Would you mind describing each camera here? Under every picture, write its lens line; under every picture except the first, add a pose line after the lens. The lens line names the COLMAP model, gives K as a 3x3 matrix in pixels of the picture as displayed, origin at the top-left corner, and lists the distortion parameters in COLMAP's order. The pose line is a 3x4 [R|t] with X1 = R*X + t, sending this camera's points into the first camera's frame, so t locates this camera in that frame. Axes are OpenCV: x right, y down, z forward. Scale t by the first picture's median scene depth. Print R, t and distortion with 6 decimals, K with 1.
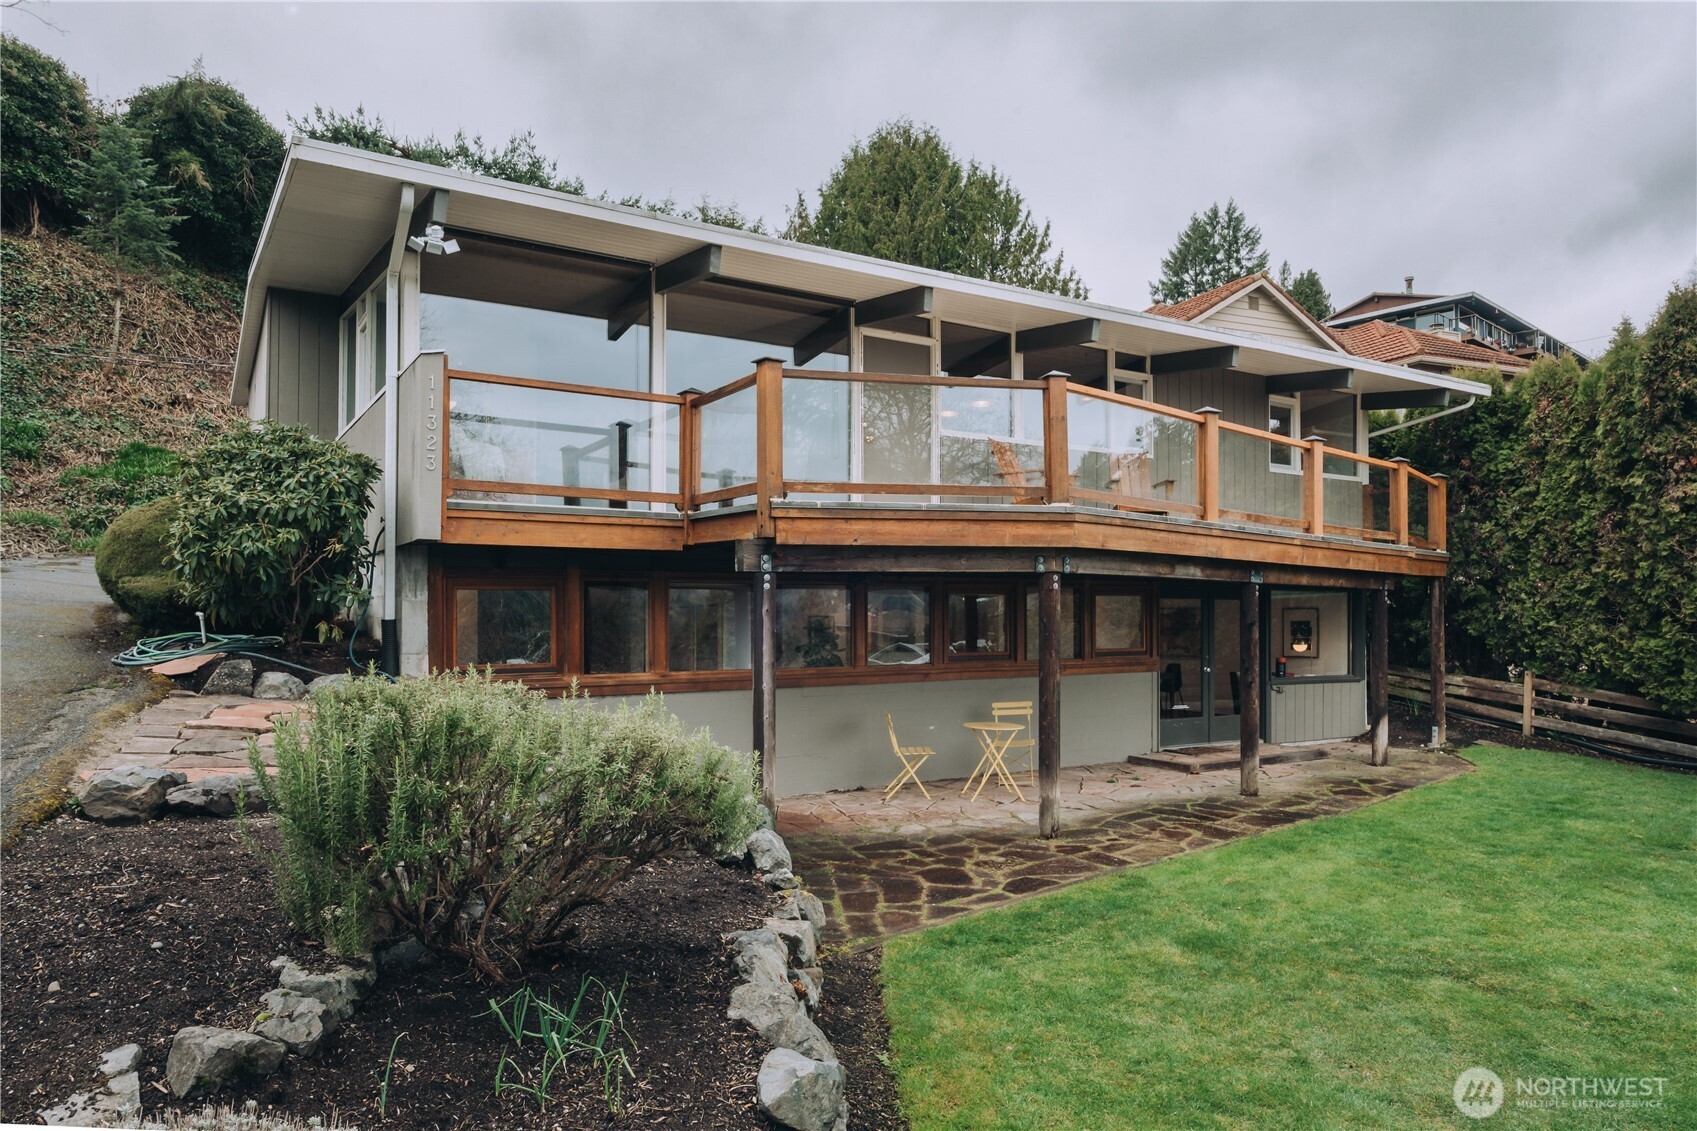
lens RADIAL K [[1099.3, 0, 848.5], [0, 1099.3, 575.4], [0, 0, 1]] dist [-0.001097, -0.000243]
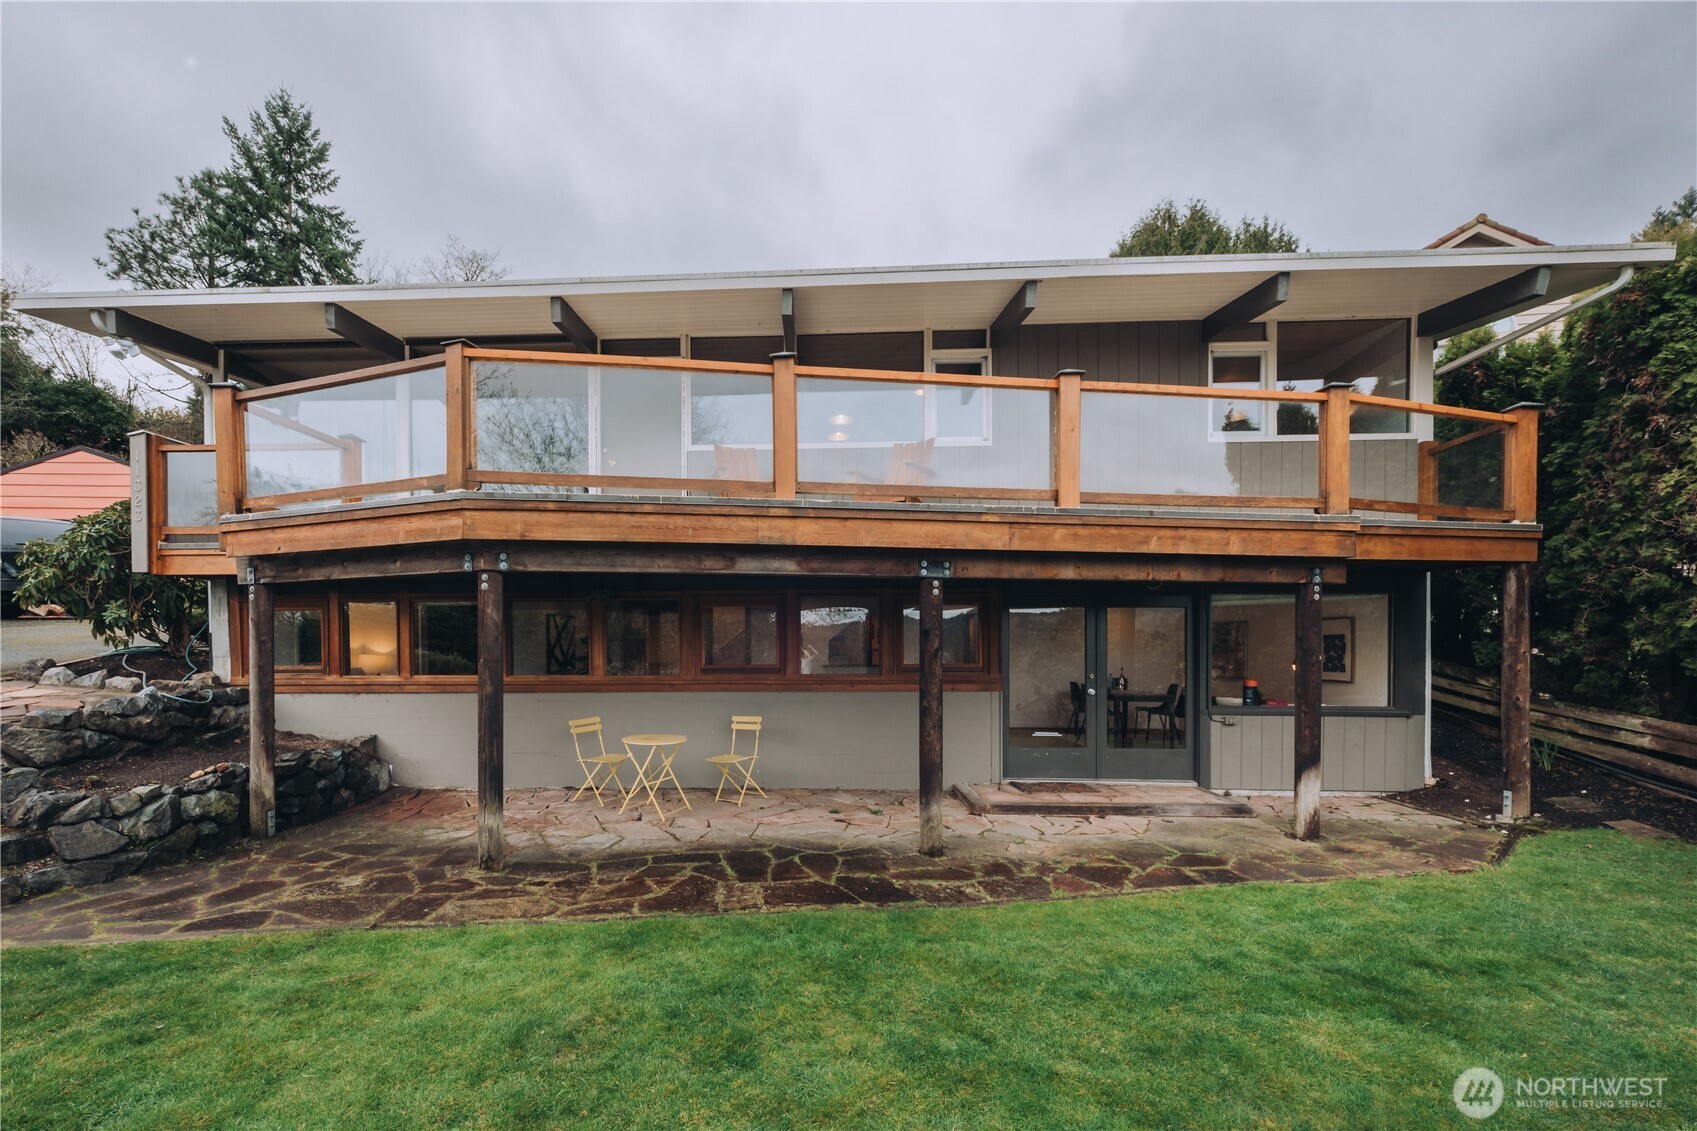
lens RADIAL K [[719.9, 0, 827.8], [0, 719.9, 640.3], [0, 0, 1]] dist [-0.004651, 0.000550]
pose [[0.813349, -0.006281, -0.581743, 0.453677], [0.023588, 0.999476, 0.022188, 0.028402], [0.581298, -0.031769, 0.813070, 0.419077]]
